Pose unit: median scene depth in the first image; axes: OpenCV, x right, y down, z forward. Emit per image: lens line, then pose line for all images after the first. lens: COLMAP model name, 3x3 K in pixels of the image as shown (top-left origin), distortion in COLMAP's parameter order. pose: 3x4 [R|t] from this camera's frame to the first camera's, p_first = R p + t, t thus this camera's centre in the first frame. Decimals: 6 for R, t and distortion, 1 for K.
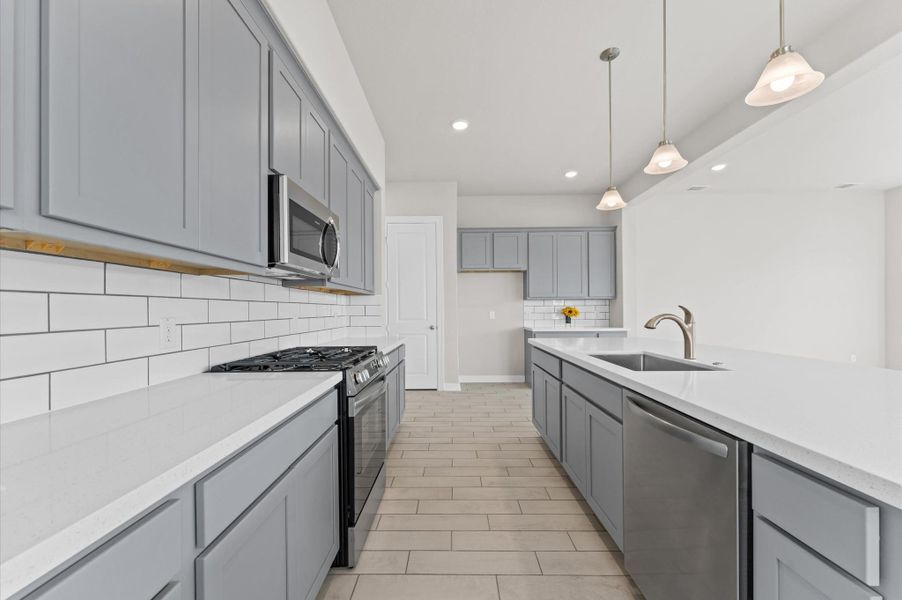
lens RADIAL K [[358.8, 0, 448.9], [0, 358.8, 307.2], [0, 0, 1]] dist [-0.000213, -0.000270]
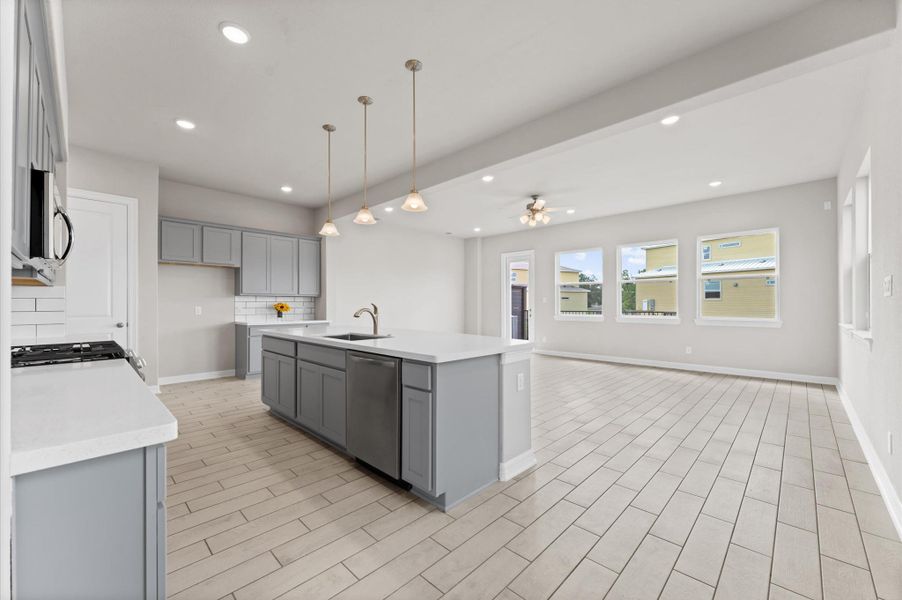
lens RADIAL K [[356.9, 0, 446.9], [0, 356.9, 304.8], [0, 0, 1]] dist [0.000289, 0.000002]
pose [[0.687827, 0.005760, 0.725852, -0.196557], [-0.009626, 0.999953, 0.001187, -0.001965], [-0.725811, -0.007803, 0.687850, -0.245873]]
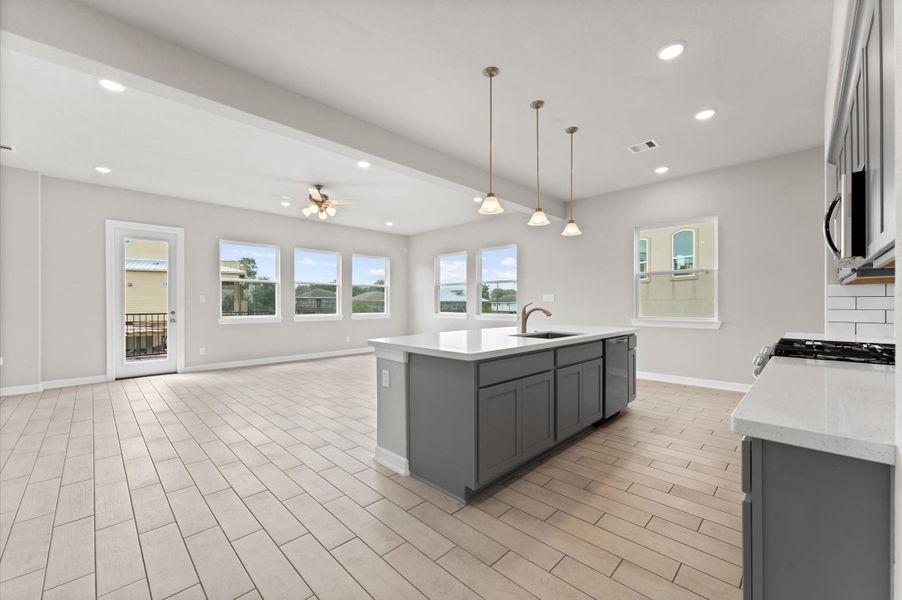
lens RADIAL K [[356.9, 0, 446.9], [0, 356.9, 304.8], [0, 0, 1]] dist [0.000289, 0.000002]
pose [[-0.713360, 0.007455, 0.700758, -0.161773], [0.003775, 0.999970, -0.006796, 0.009797], [-0.700787, -0.002202, -0.713367, 1.439563]]
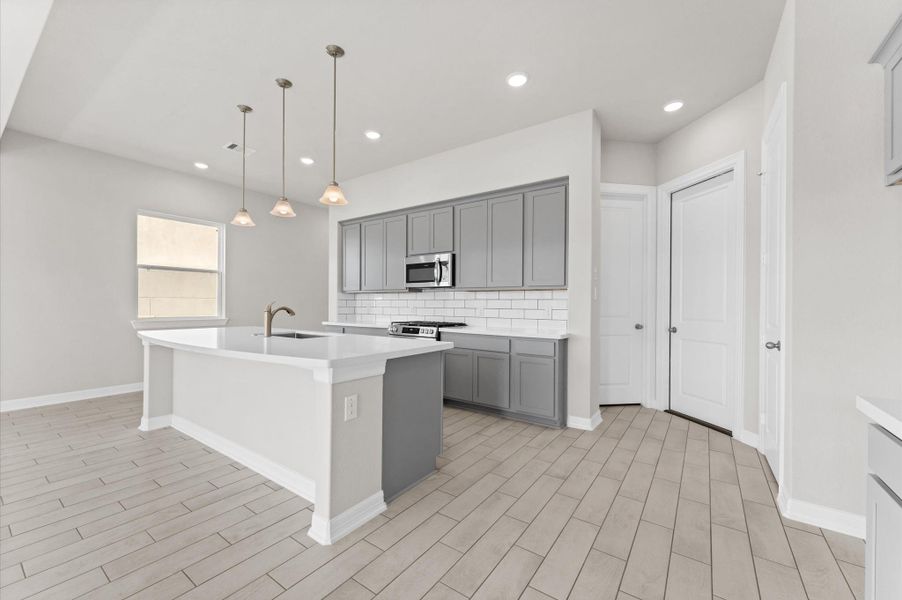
lens RADIAL K [[358.8, 0, 448.9], [0, 358.8, 307.2], [0, 0, 1]] dist [-0.000213, -0.000270]
pose [[-0.567136, 0.005317, -0.823607, 0.840561], [-0.000613, 0.999976, 0.006877, 0.007822], [0.823624, 0.004406, -0.567119, 1.410508]]
